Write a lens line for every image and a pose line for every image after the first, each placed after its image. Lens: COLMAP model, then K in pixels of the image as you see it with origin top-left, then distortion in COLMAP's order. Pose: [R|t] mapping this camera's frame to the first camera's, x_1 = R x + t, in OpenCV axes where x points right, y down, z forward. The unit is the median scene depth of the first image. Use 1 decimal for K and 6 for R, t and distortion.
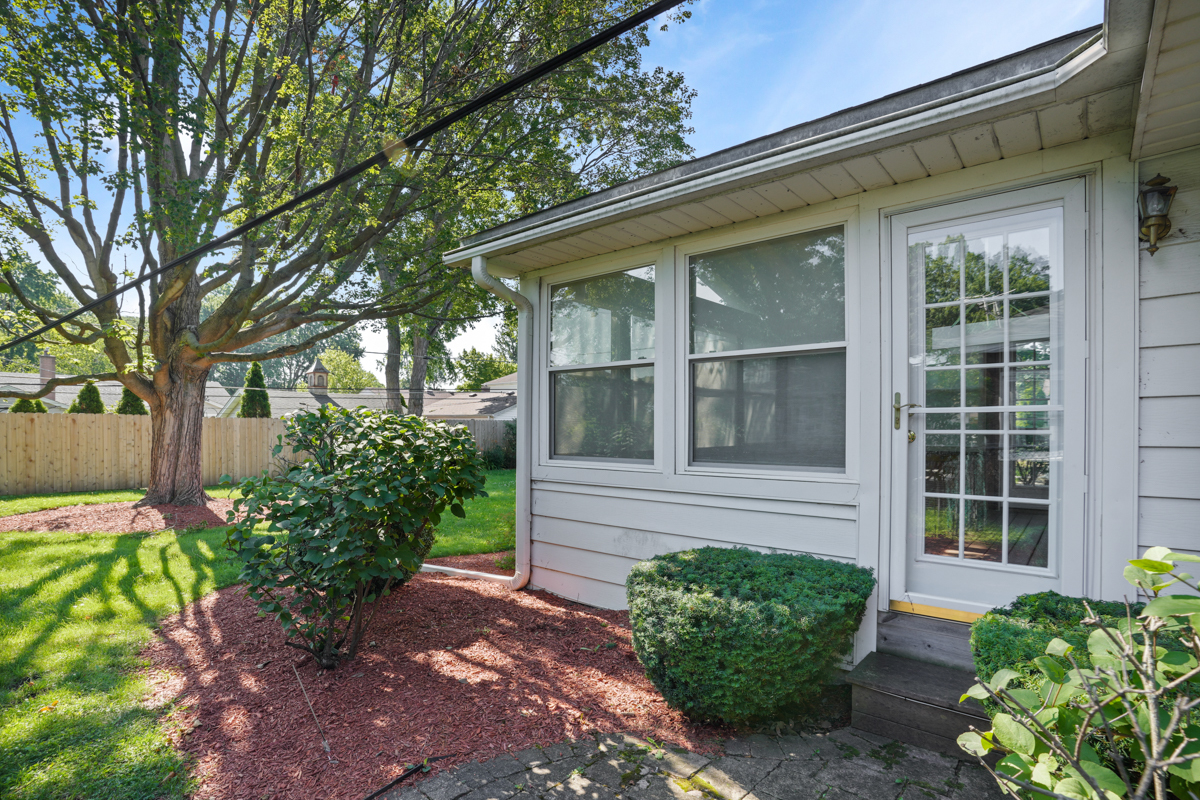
lens RADIAL K [[590.9, 0, 593.4], [0, 590.9, 396.4], [0, 0, 1]] dist [-0.054113, 0.017619]
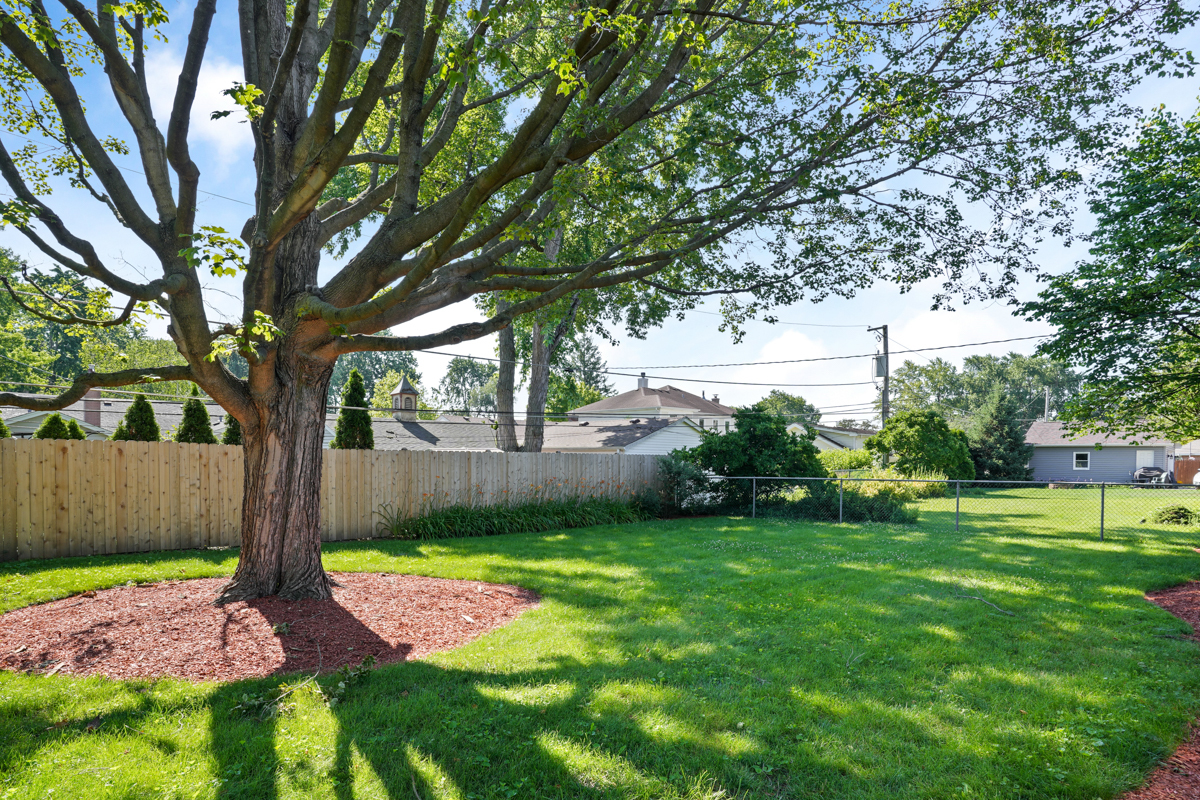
lens RADIAL K [[681.5, 0, 599.4], [0, 681.5, 439.8], [0, 0, 1]] dist [-0.020891, 0.000390]
pose [[0.992713, 0.006815, -0.120309, -0.242258], [-0.004715, 0.999832, 0.017733, 0.011877], [0.120409, -0.017036, 0.992578, 0.268100]]
